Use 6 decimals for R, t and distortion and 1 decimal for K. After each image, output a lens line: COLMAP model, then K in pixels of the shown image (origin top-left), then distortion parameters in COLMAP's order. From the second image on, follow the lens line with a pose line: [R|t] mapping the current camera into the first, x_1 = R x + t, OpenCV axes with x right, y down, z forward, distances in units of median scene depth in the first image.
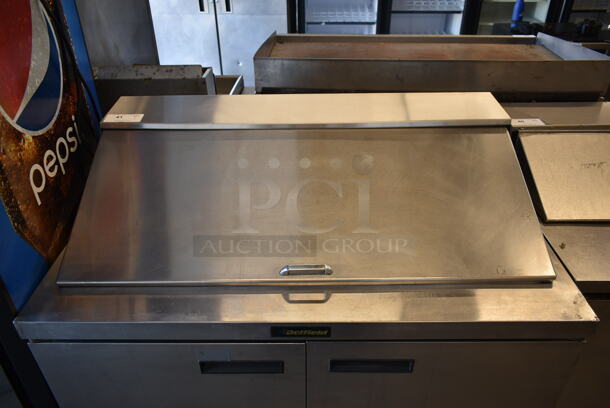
lens RADIAL K [[474.9, 0, 305.0], [0, 474.9, 204.0], [0, 0, 1]] dist [-0.001308, -0.003908]
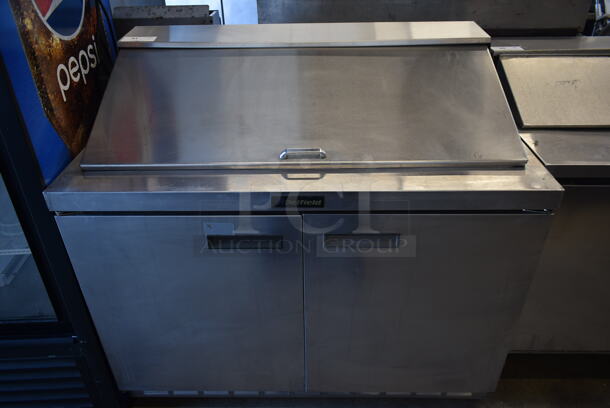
lens RADIAL K [[474.9, 0, 305.0], [0, 474.9, 204.0], [0, 0, 1]] dist [-0.001308, -0.003908]
pose [[0.999959, -0.000180, -0.009059, 0.016818], [0.000039, 0.999880, -0.015522, 0.257347], [0.009061, 0.015521, 0.999838, -0.108688]]
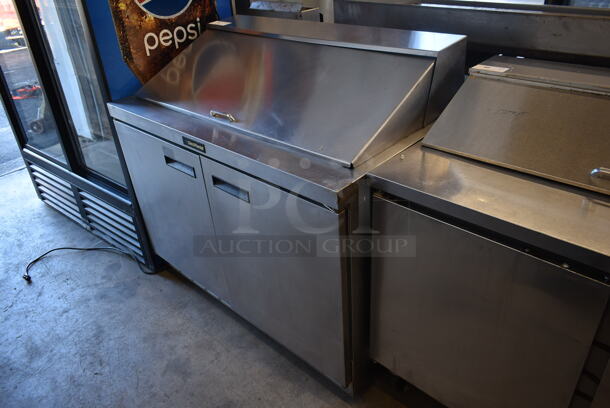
lens RADIAL K [[474.9, 0, 305.0], [0, 474.9, 204.0], [0, 0, 1]] dist [-0.001308, -0.003908]
pose [[0.729854, 0.313257, -0.607604, 1.138280], [-0.317567, 0.942467, 0.104437, 0.153389], [0.605363, 0.116731, 0.787344, 0.000556]]
